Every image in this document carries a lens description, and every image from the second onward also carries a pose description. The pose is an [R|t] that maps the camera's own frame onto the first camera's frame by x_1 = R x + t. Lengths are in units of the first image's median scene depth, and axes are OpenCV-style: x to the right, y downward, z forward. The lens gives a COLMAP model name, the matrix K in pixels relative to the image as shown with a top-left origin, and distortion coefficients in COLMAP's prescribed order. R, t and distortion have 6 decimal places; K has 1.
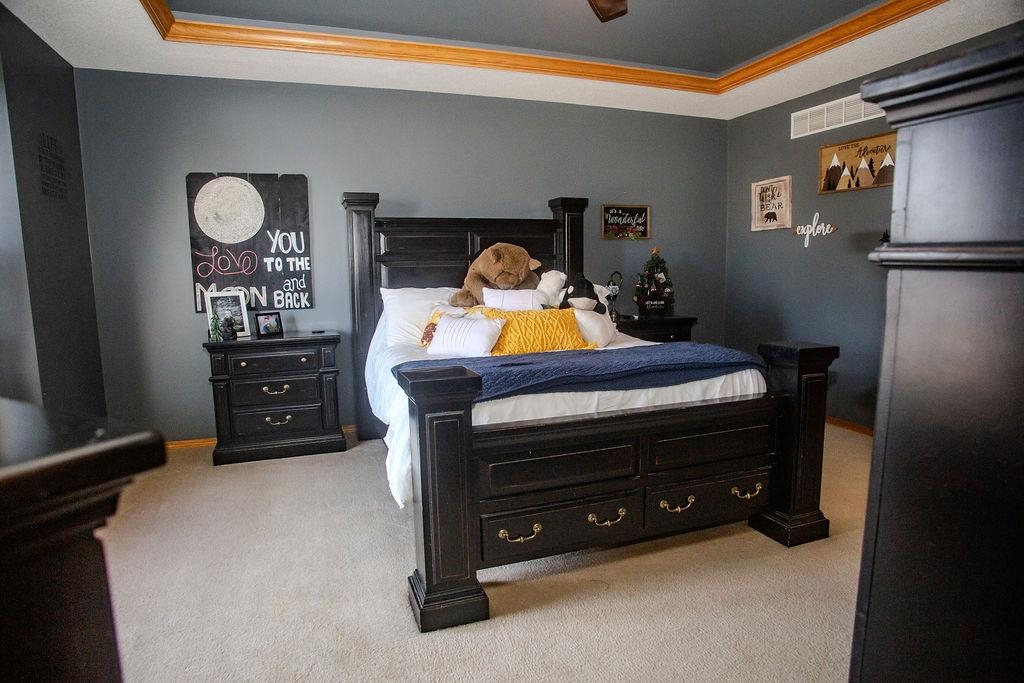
lens RADIAL K [[583.3, 0, 512.0], [0, 583.3, 341.5], [0, 0, 1]] dist [-0.125528, 0.071210]
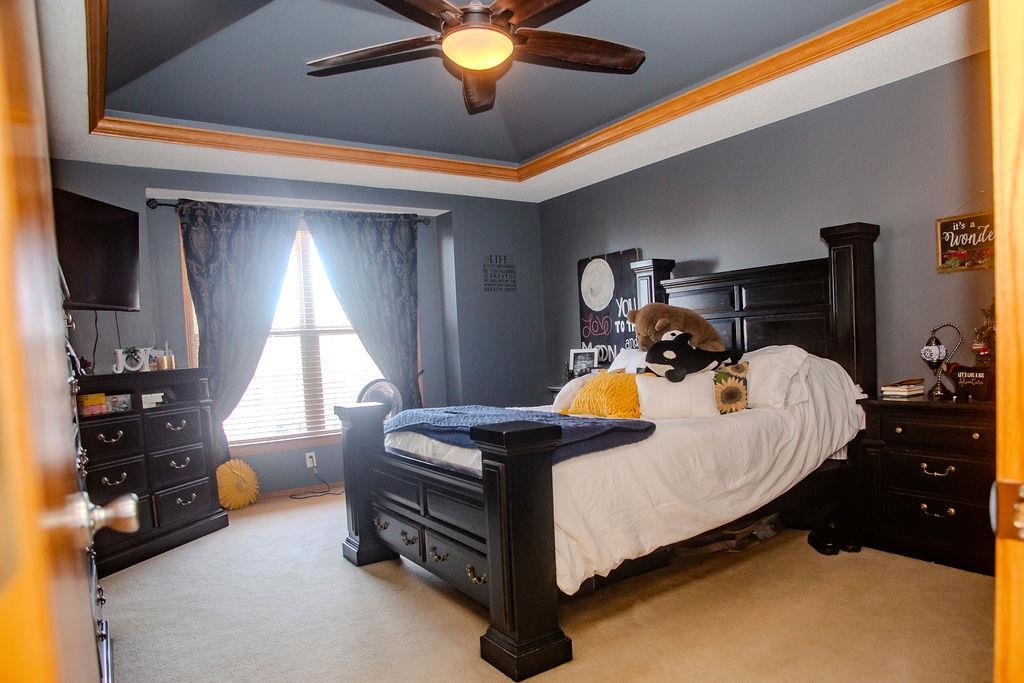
lens RADIAL K [[656.5, 0, 512.0], [0, 656.5, 341.5], [0, 0, 1]] dist [-0.043302, 0.002397]
pose [[0.255540, -0.000108, -0.966798, 0.859195], [-0.079967, 0.996571, -0.021248, -0.056923], [0.963486, 0.082742, 0.254655, 0.436377]]
